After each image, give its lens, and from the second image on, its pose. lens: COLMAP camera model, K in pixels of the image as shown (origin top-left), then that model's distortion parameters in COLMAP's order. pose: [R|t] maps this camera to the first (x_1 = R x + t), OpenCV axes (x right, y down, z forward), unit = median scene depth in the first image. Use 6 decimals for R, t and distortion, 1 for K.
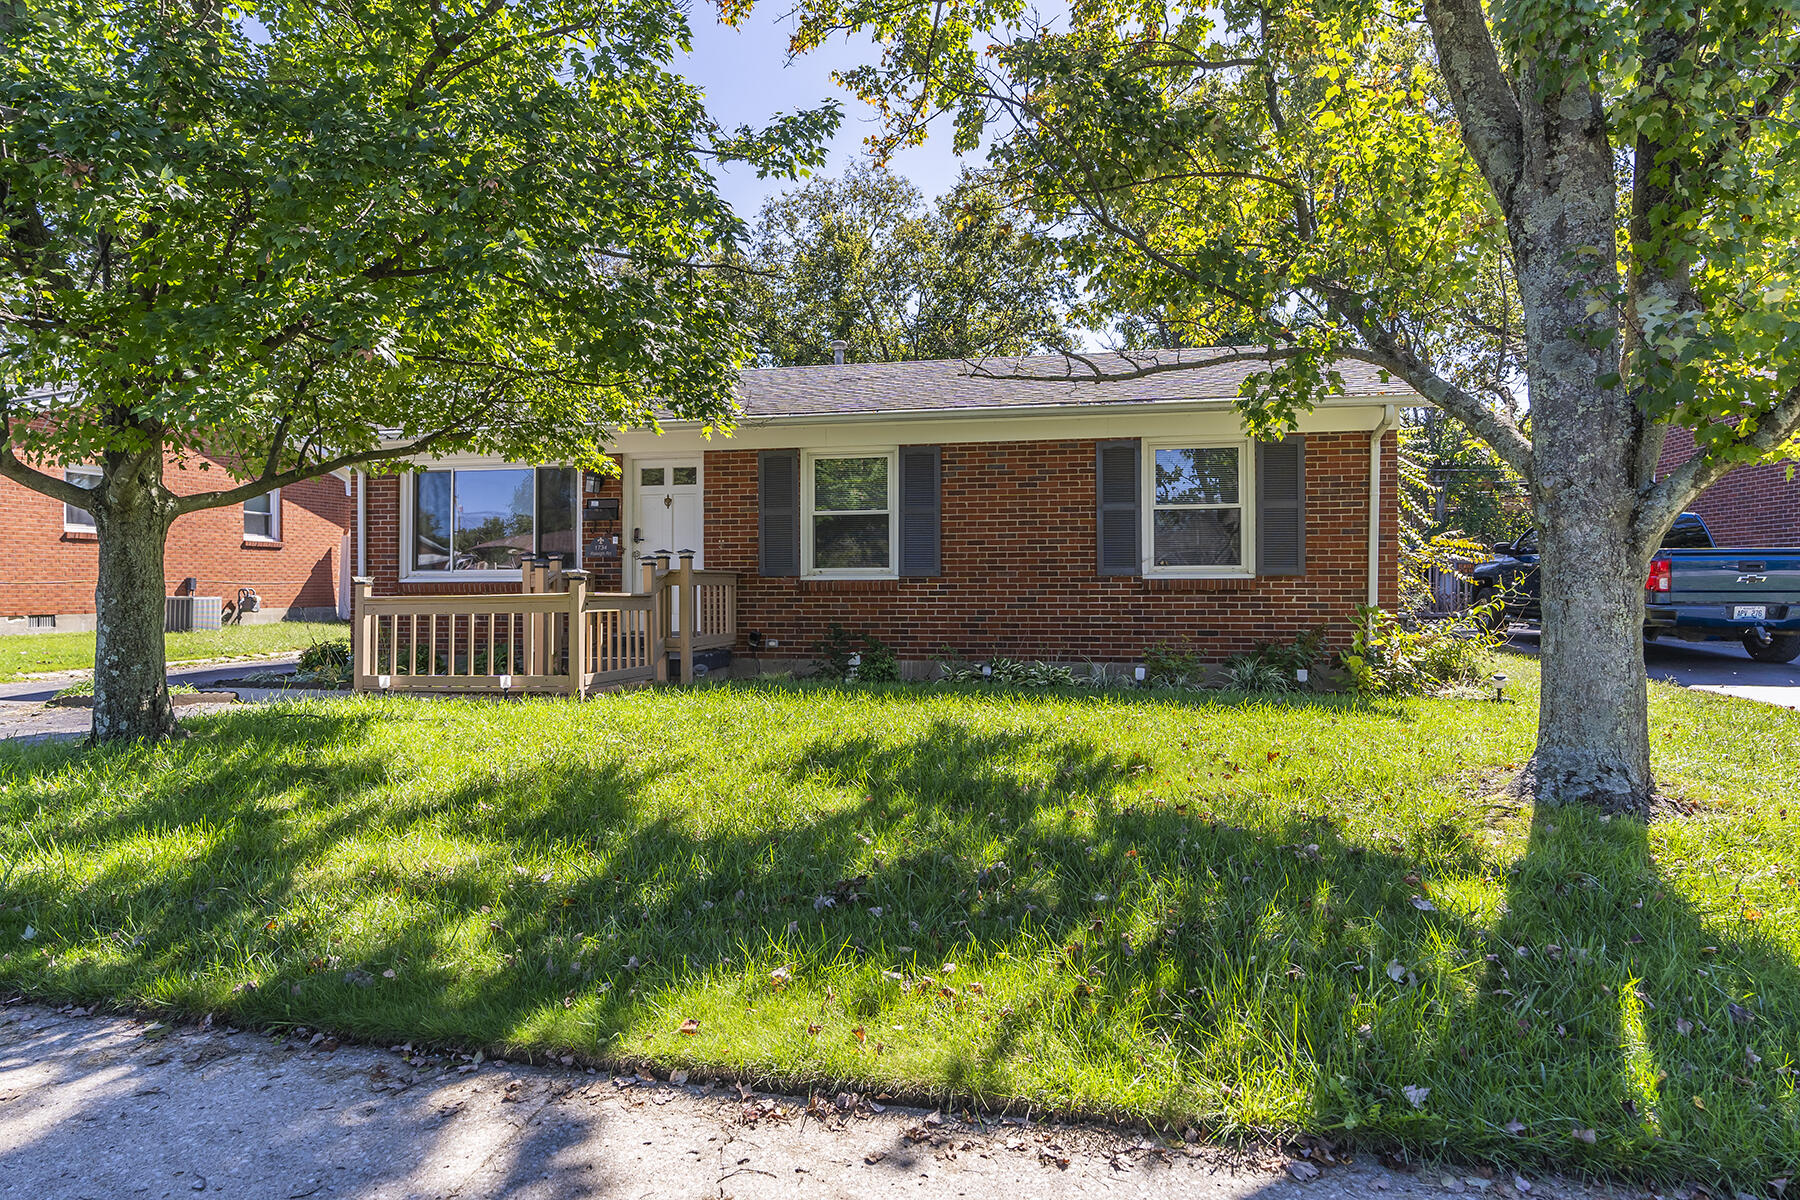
lens RADIAL K [[1003.2, 0, 899.7], [0, 1003.2, 572.4], [0, 0, 1]] dist [0.006357, 0.000473]
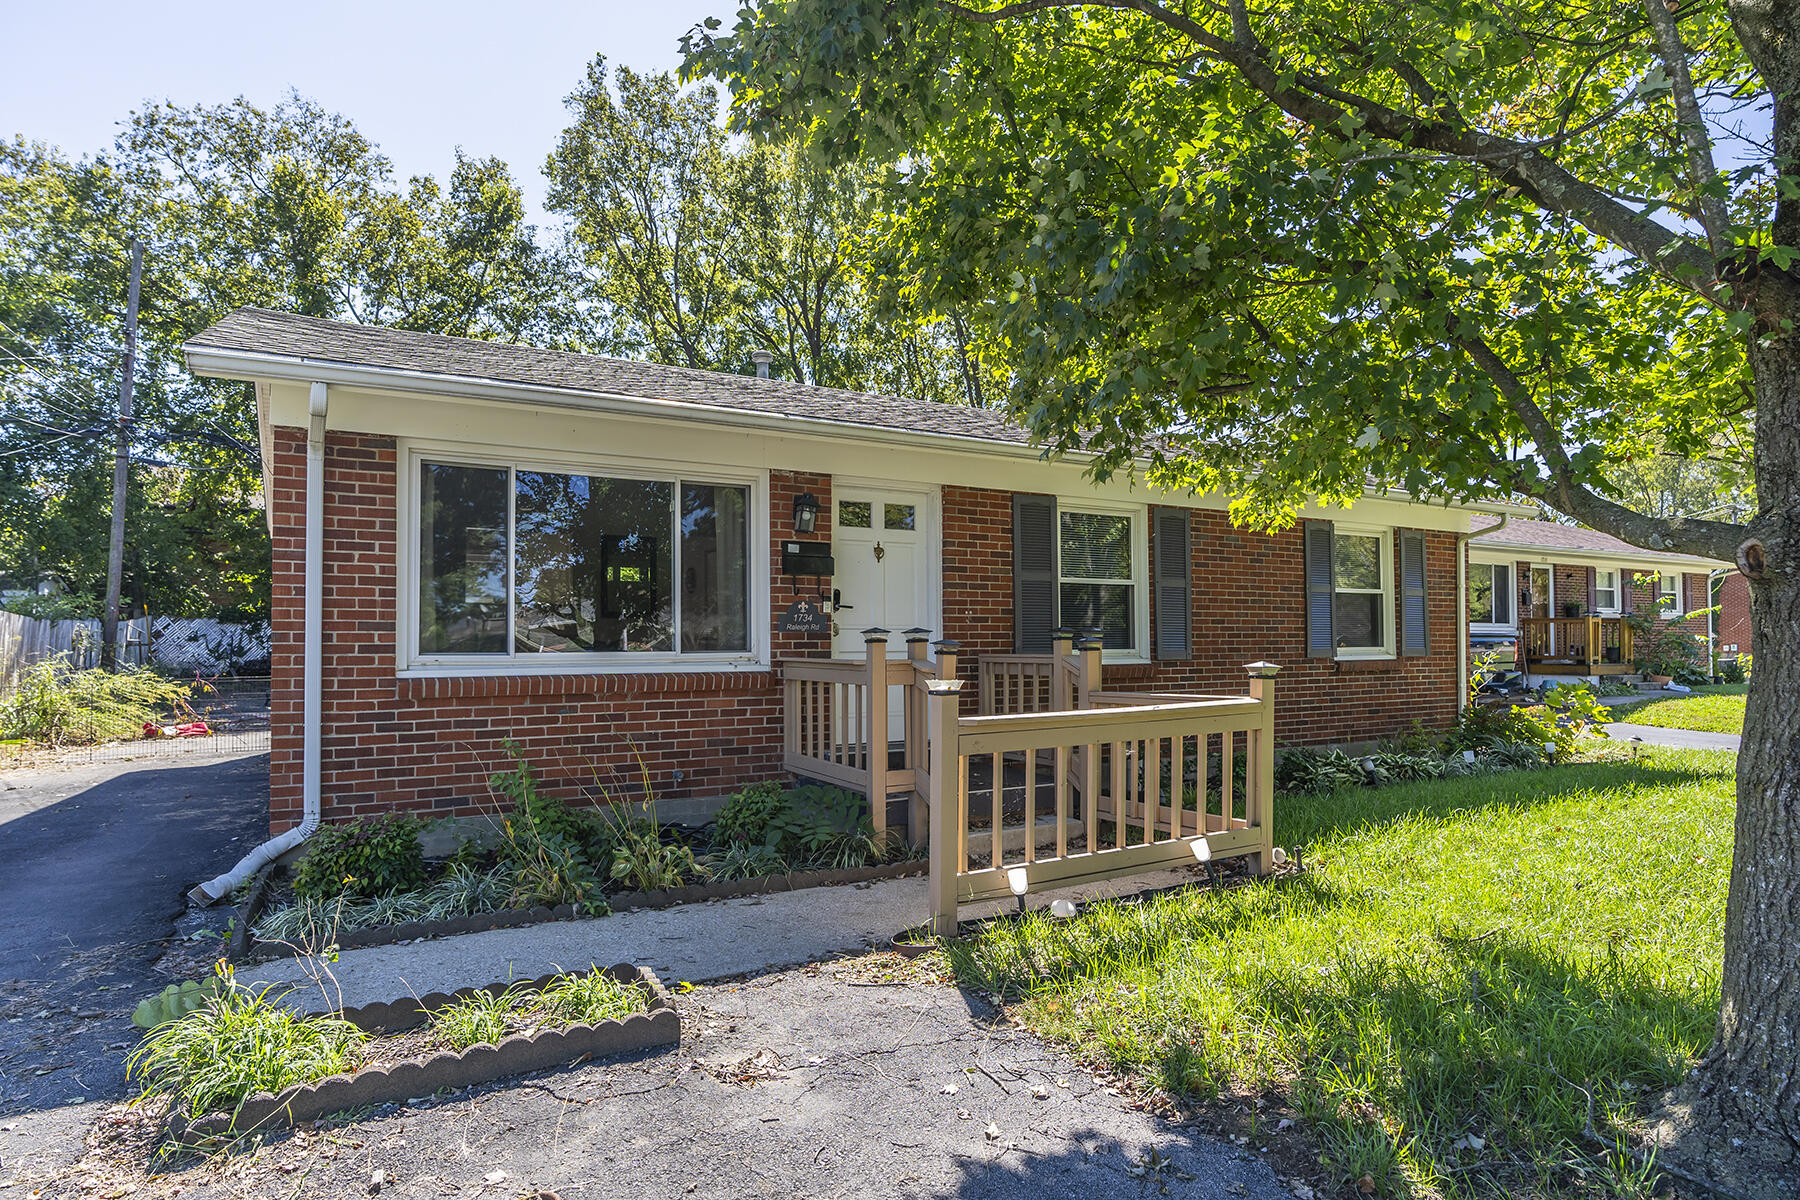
lens RADIAL K [[1003.5, 0, 903.9], [0, 1003.5, 629.2], [0, 0, 1]] dist [0.003294, 0.000525]
pose [[0.747132, 0.011171, 0.664582, -0.750969], [-0.003664, 0.999913, -0.012689, -0.010454], [-0.664666, 0.007045, 0.747108, 0.530443]]
